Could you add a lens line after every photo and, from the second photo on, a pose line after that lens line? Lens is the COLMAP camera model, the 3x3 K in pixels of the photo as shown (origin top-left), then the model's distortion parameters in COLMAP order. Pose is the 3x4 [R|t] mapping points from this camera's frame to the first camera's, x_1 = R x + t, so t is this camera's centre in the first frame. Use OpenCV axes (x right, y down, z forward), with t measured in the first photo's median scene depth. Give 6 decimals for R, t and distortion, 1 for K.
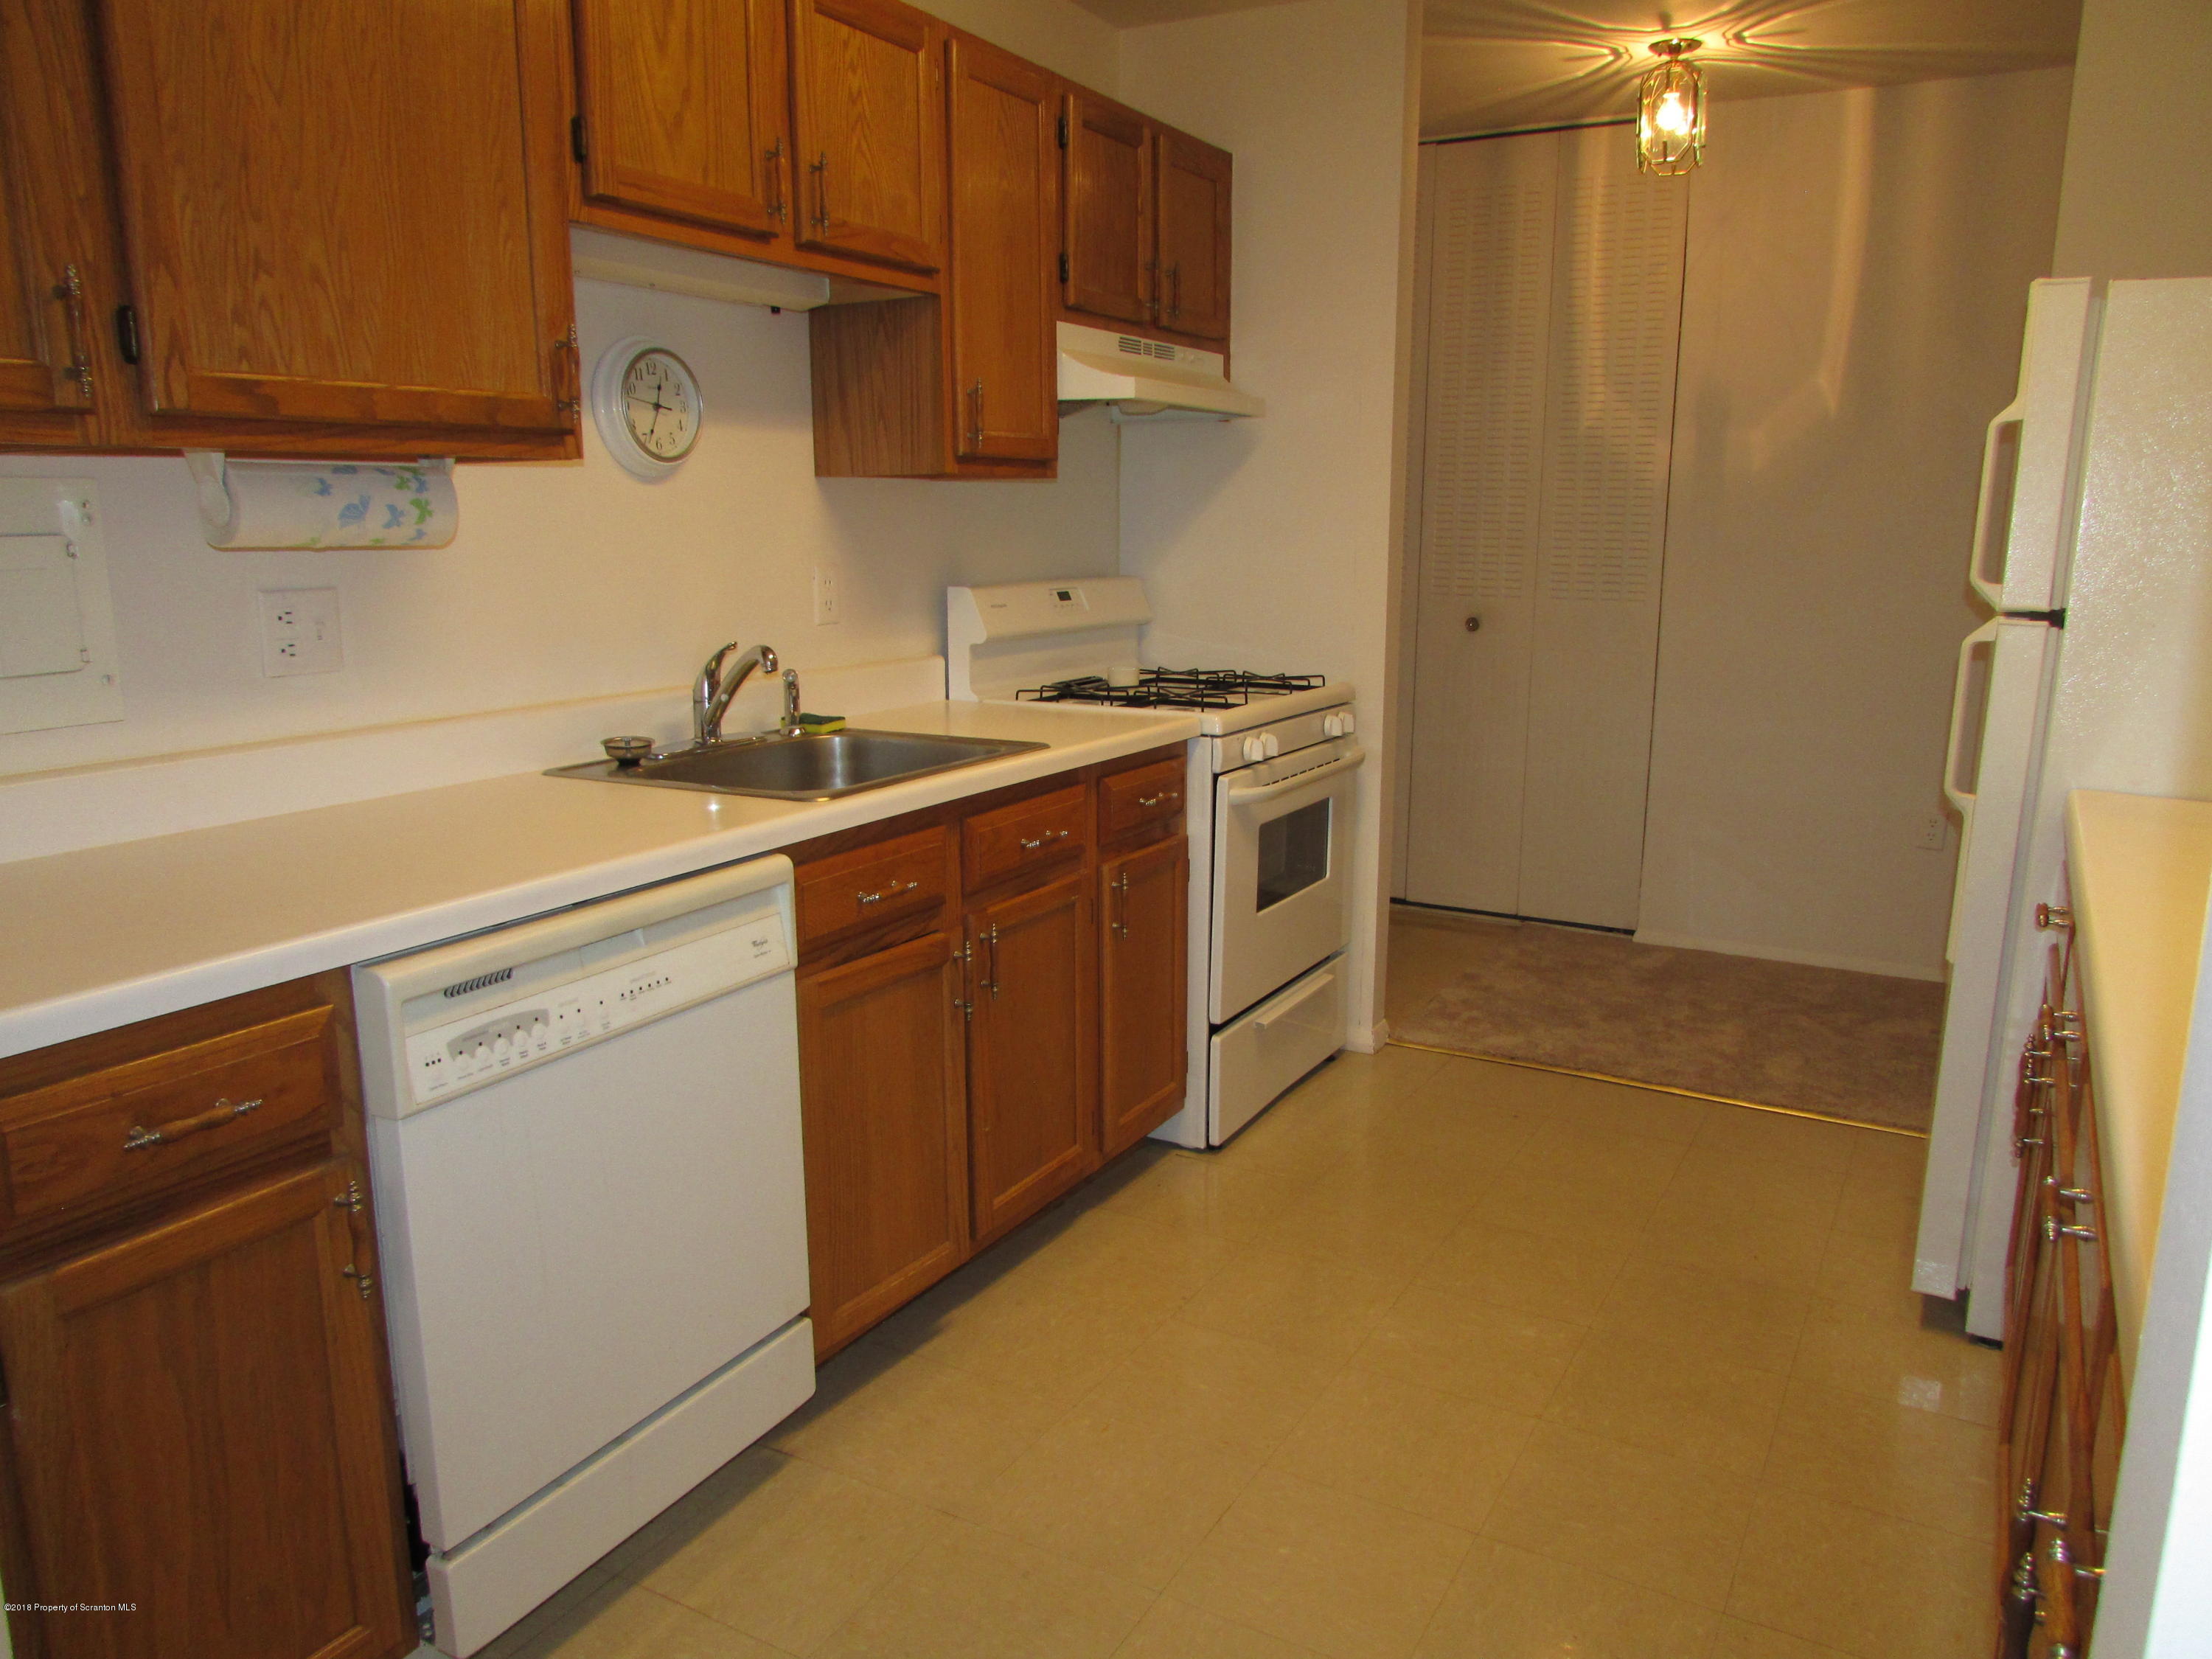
lens RADIAL K [[1556.3, 0, 1118.0], [0, 1556.3, 811.0], [0, 0, 1]] dist [-0.033447, 0.011472]
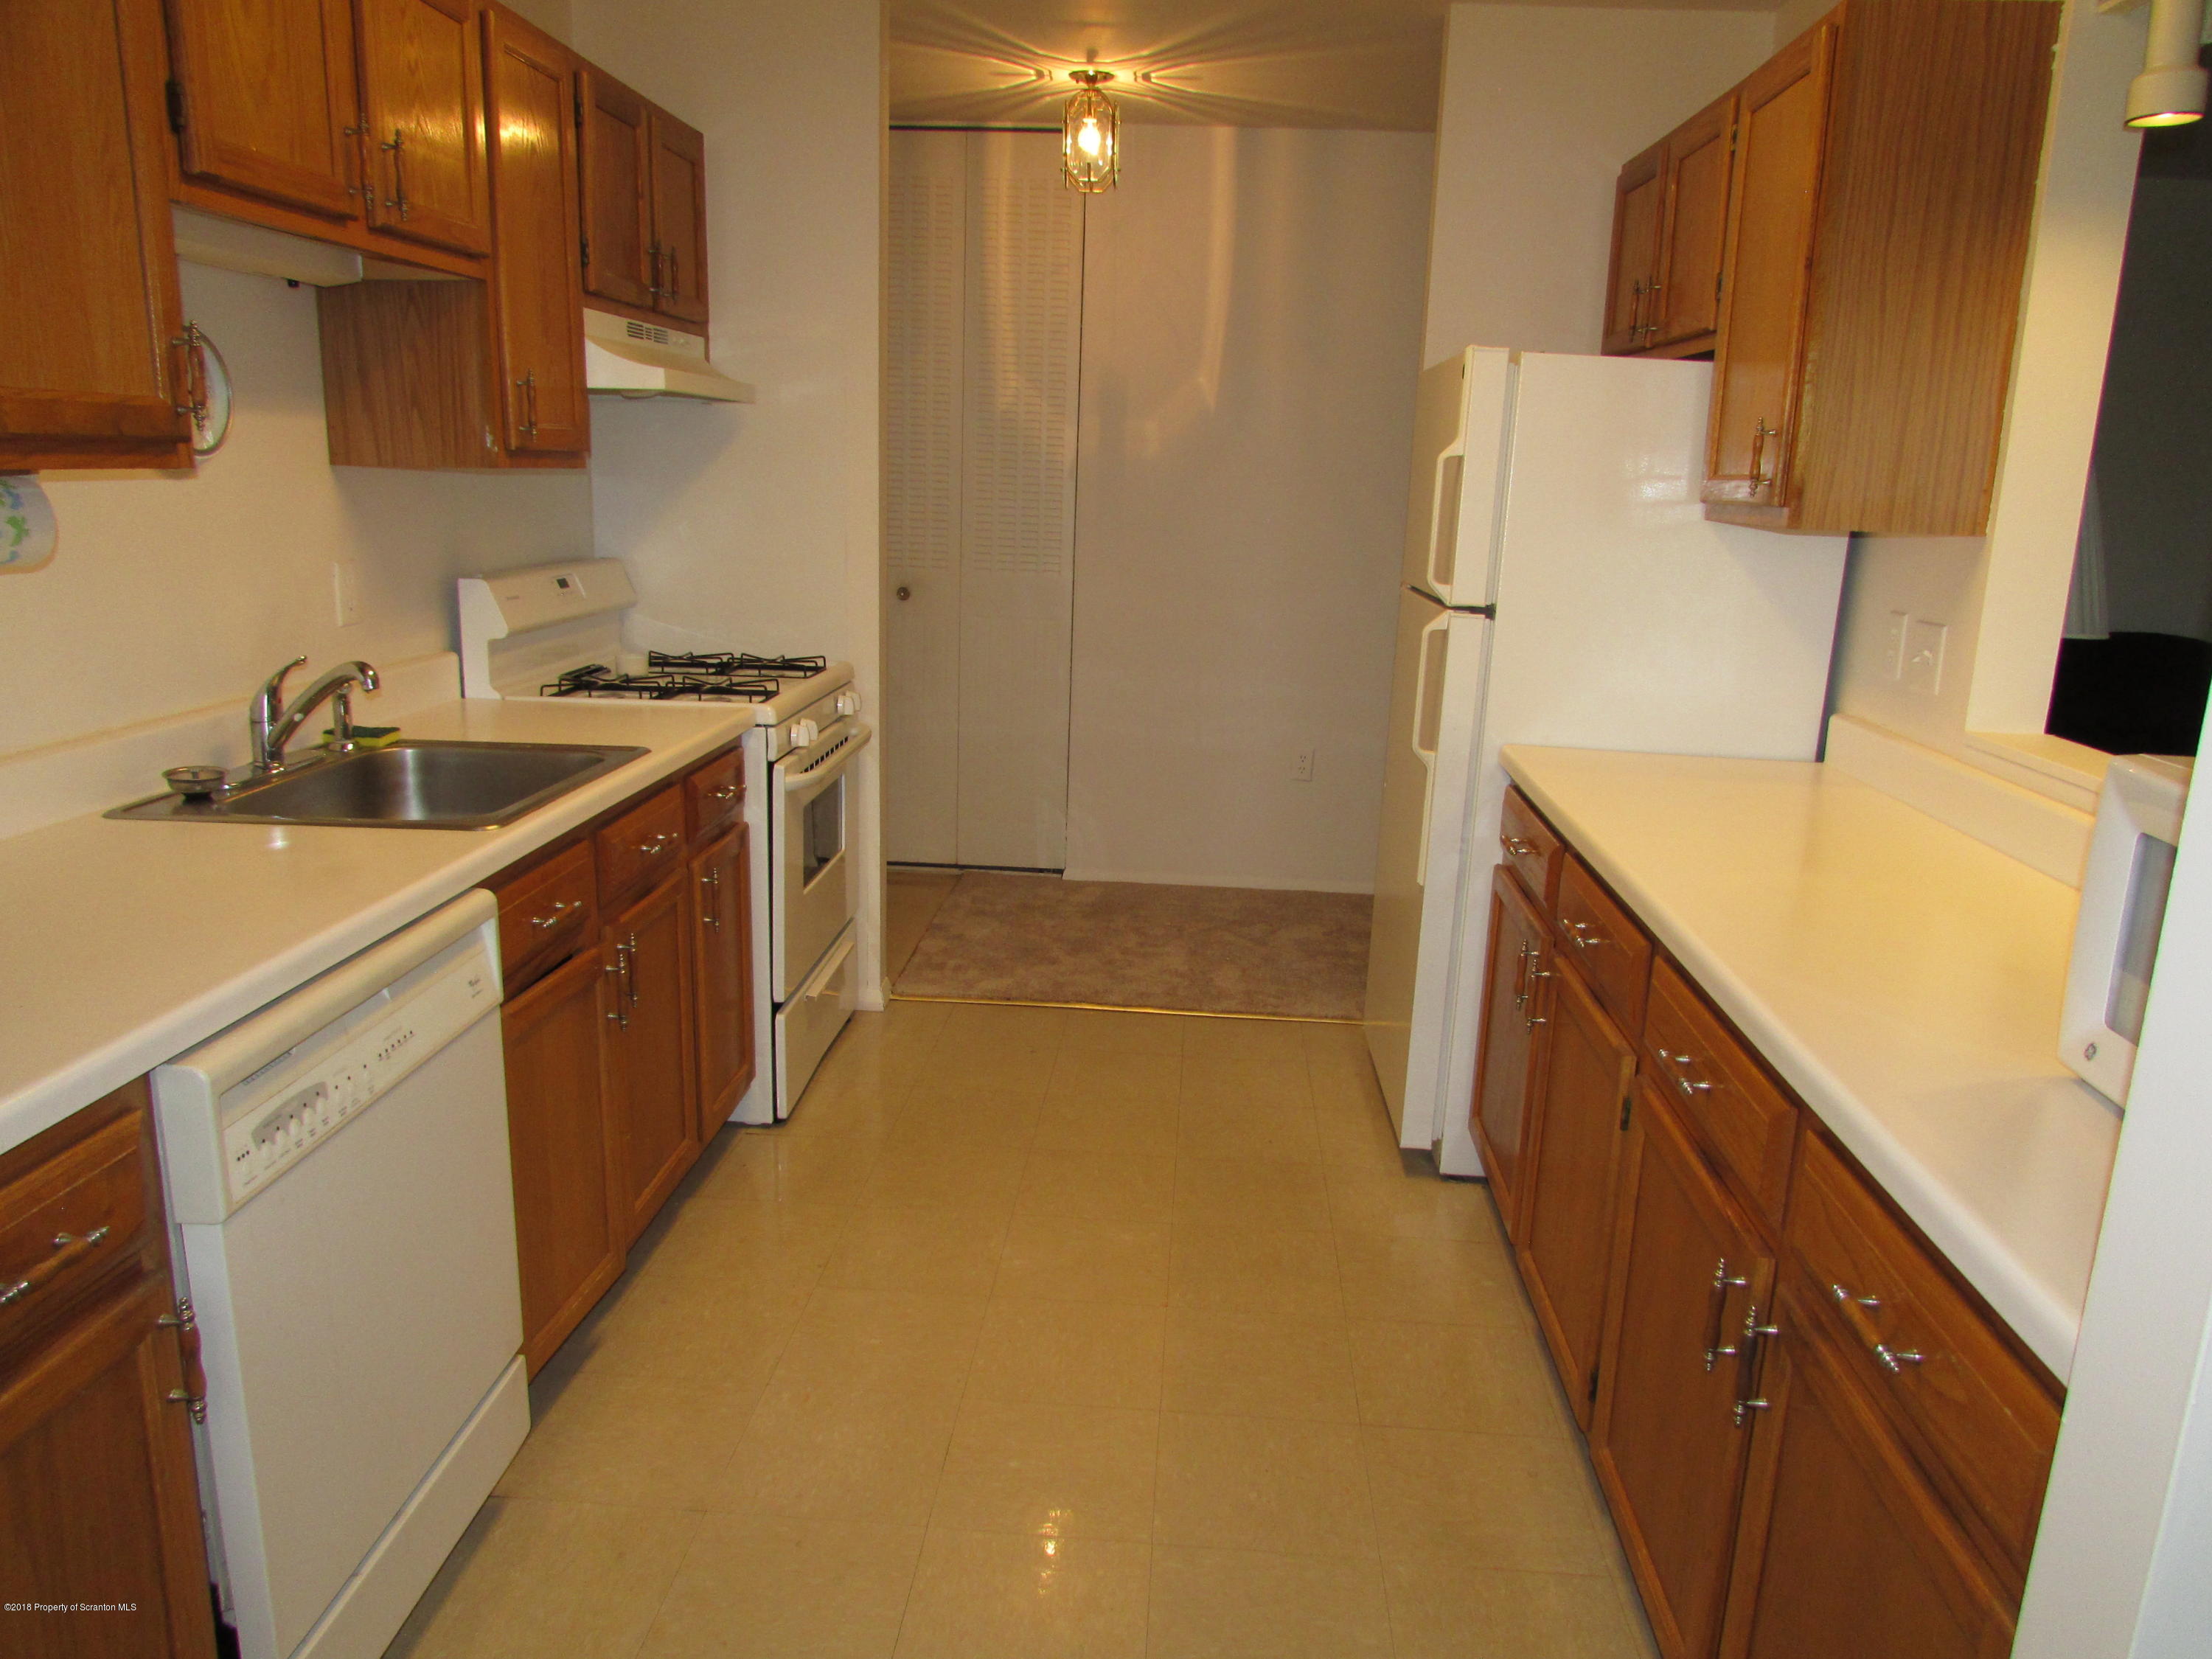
lens RADIAL K [[1556.3, 0, 1118.0], [0, 1556.3, 811.0], [0, 0, 1]] dist [-0.033447, 0.011472]
pose [[0.897965, -0.071301, 0.434253, -0.177139], [0.054819, 0.997225, 0.050380, -0.030099], [-0.436640, -0.021434, 0.899381, -0.025493]]
